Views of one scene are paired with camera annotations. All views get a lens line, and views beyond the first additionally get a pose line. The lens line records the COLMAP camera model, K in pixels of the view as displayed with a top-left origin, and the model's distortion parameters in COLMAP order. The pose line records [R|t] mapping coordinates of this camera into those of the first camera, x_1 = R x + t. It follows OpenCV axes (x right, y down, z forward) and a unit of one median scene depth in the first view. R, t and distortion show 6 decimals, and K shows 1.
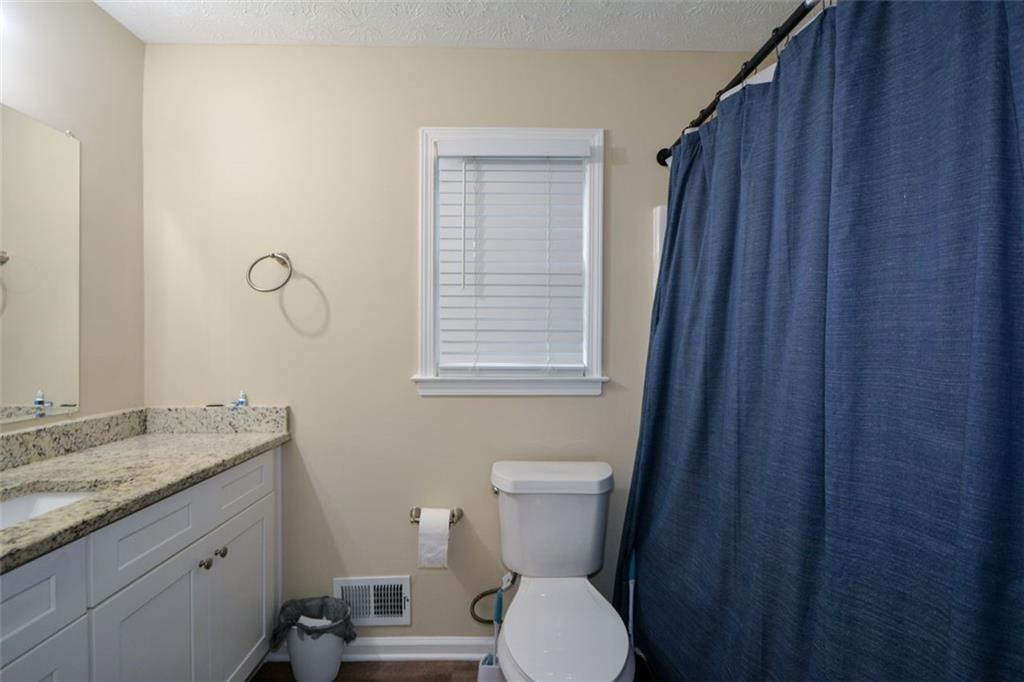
lens RADIAL K [[452.5, 0, 511.4], [0, 452.5, 344.7], [0, 0, 1]] dist [0.005851, -0.006136]
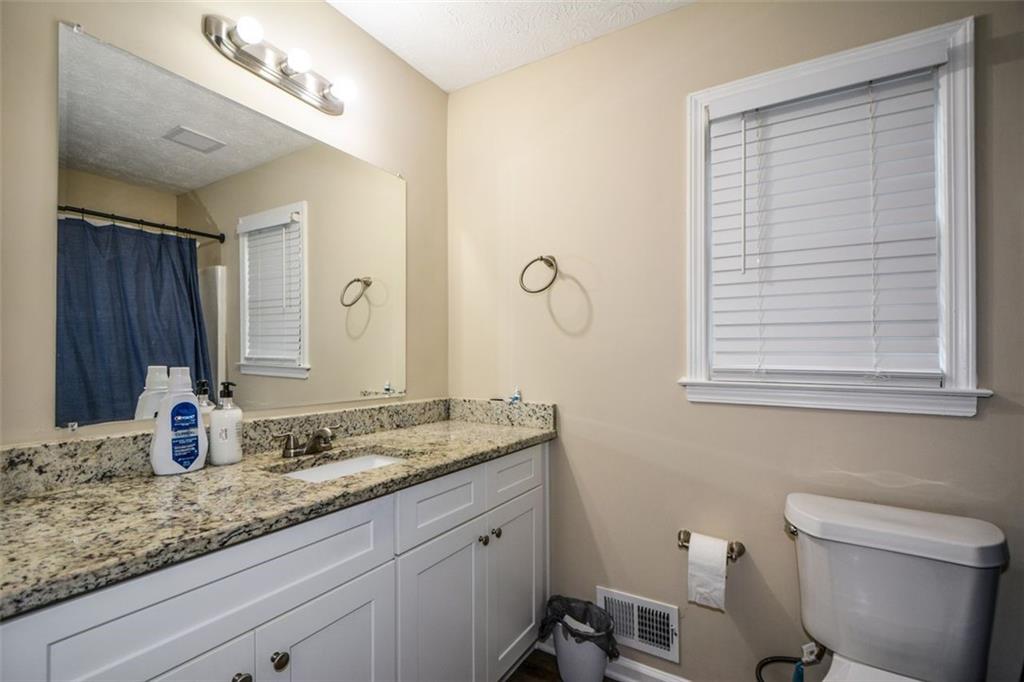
lens RADIAL K [[452.5, 0, 511.4], [0, 452.5, 344.7], [0, 0, 1]] dist [0.005851, -0.006136]
pose [[0.838652, -0.009916, -0.544578, -0.012200], [-0.008299, 0.999486, -0.030980, 0.034485], [0.544605, 0.030501, 0.838138, 0.079995]]
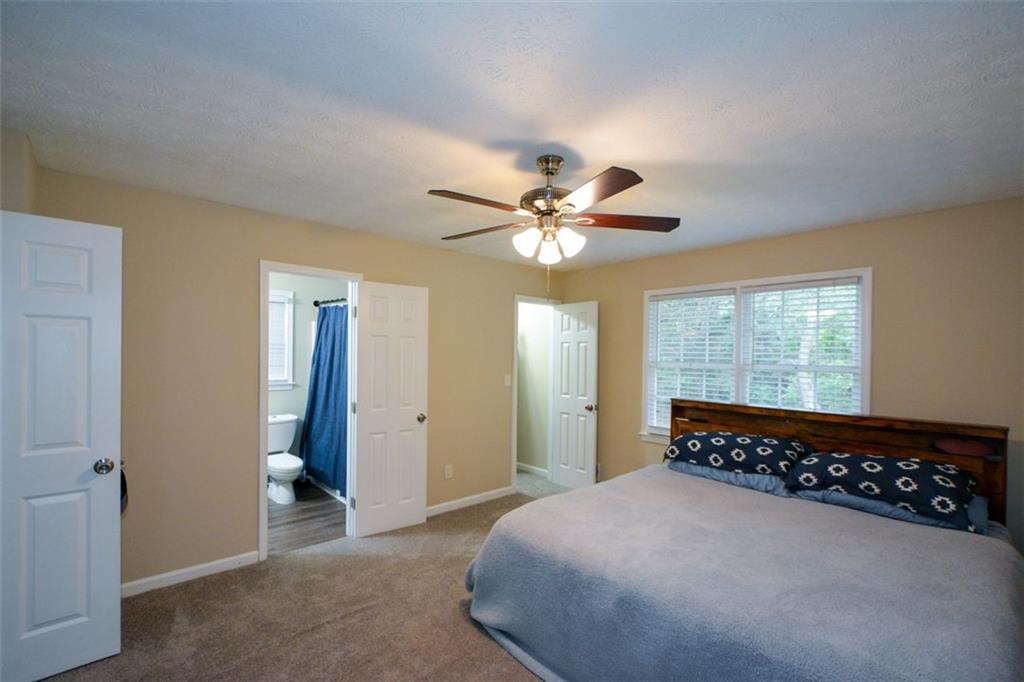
lens RADIAL K [[452.5, 0, 511.4], [0, 452.5, 344.7], [0, 0, 1]] dist [0.005851, -0.006136]
pose [[0.756530, 0.001040, 0.653958, -0.626475], [0.009226, 0.999882, -0.012263, -0.118723], [-0.653894, 0.015311, 0.756432, -2.051546]]
